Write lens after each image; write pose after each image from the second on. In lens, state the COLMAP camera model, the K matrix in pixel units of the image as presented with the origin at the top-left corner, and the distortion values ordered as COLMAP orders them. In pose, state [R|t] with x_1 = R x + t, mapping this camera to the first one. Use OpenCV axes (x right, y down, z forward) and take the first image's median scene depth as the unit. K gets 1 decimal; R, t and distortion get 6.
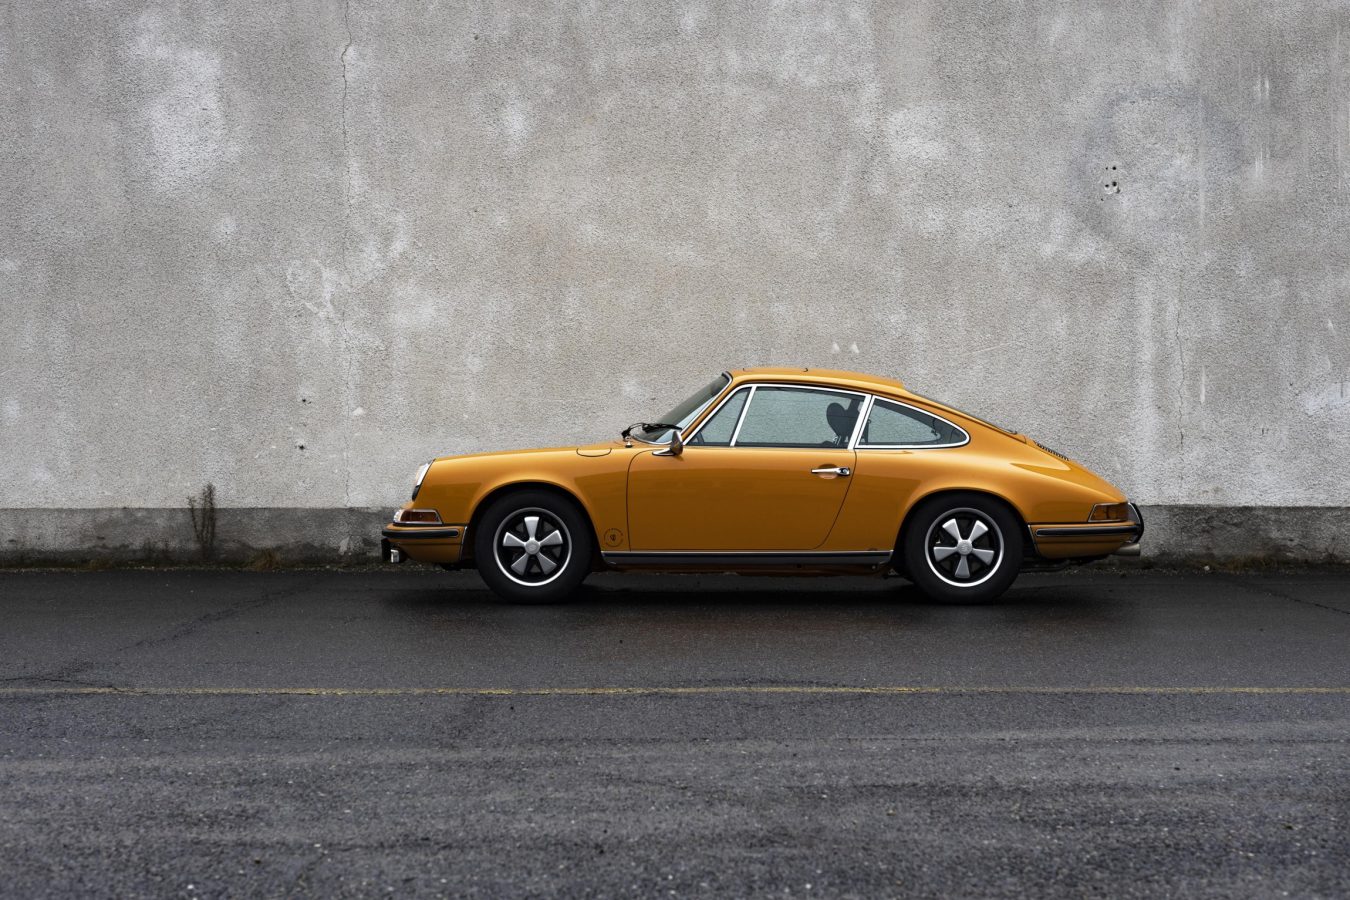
lens RADIAL K [[2036.0, 0, 666.8], [0, 2036.0, 458.3], [0, 0, 1]] dist [0.002861, 0.000000]
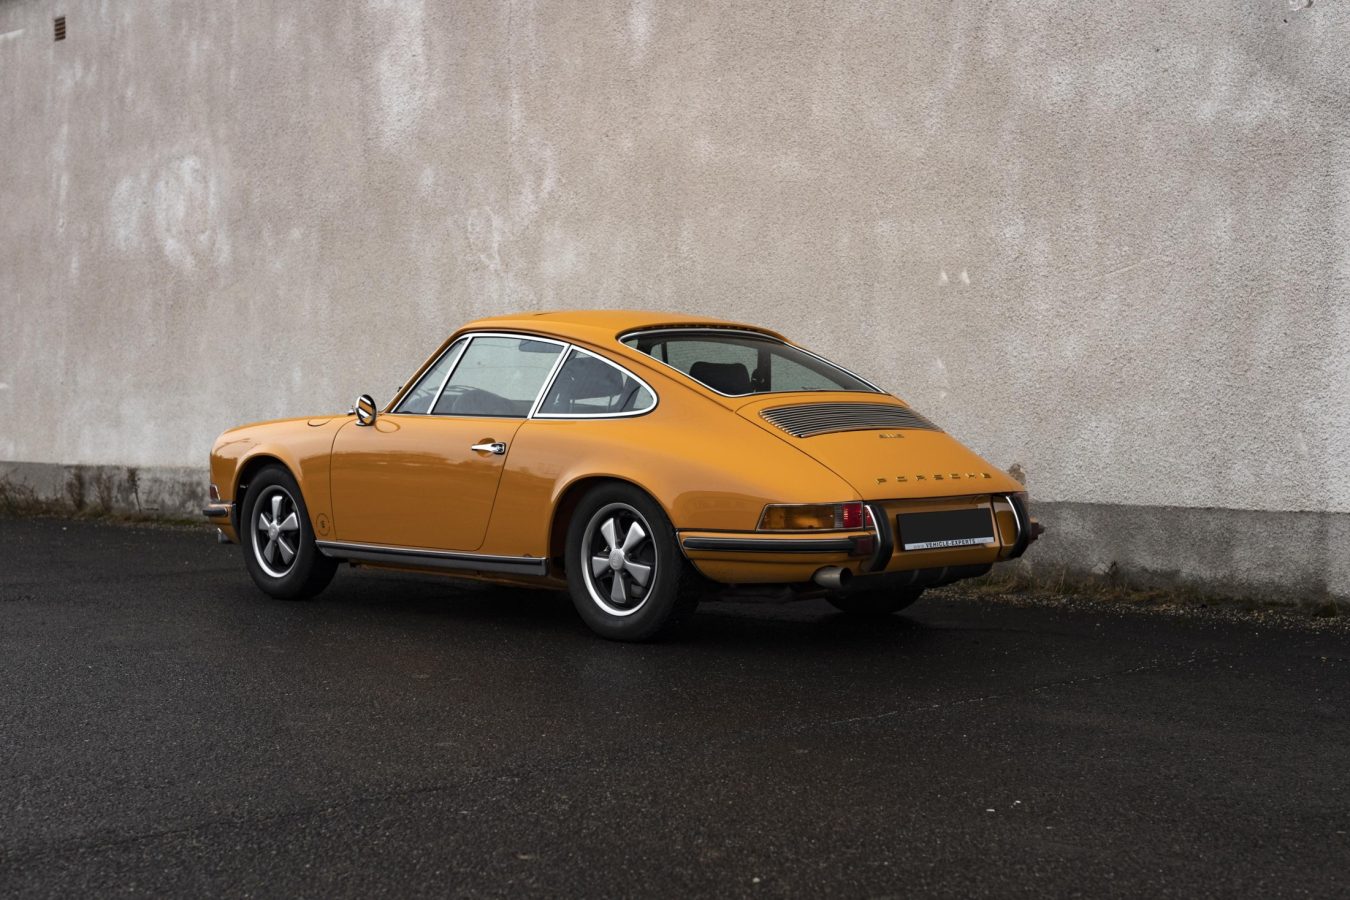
lens RADIAL K [[2036.0, 0, 584.1], [0, 2036.0, 449.0], [0, 0, 1]] dist [0.002861, 0.000000]
pose [[0.686401, 0.015046, -0.727068, 0.522735], [-0.005943, 0.999869, 0.015080, -0.003764], [0.727199, -0.006030, 0.686400, 0.413571]]
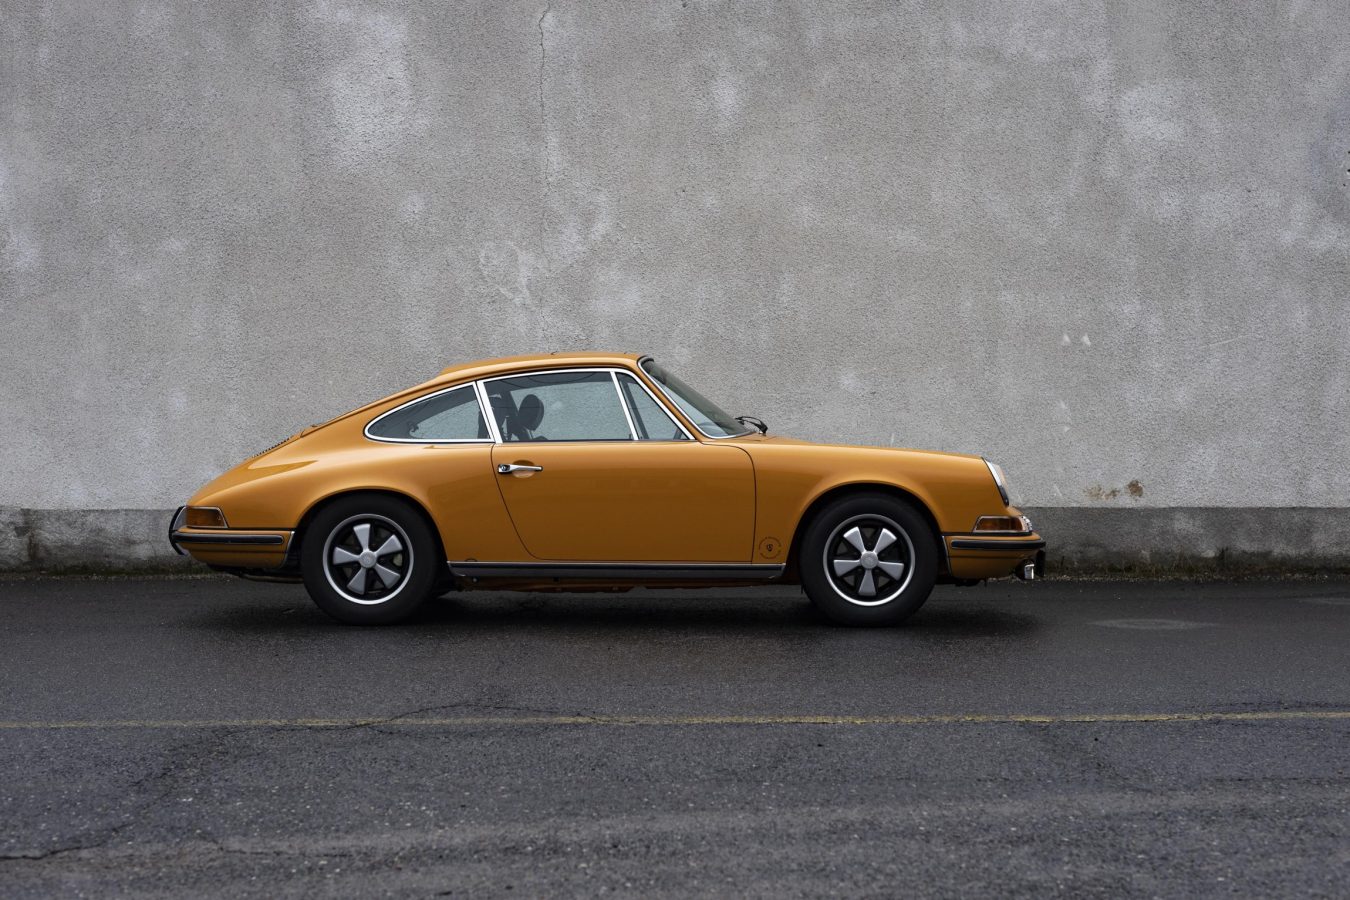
lens RADIAL K [[2036.0, 0, 648.4], [0, 2036.0, 457.1], [0, 0, 1]] dist [0.002861, 0.000000]
pose [[0.998247, 0.001895, 0.059153, -0.166431], [-0.001886, 0.999998, -0.000208, 0.000791], [-0.059153, 0.000096, 0.998249, 0.070435]]
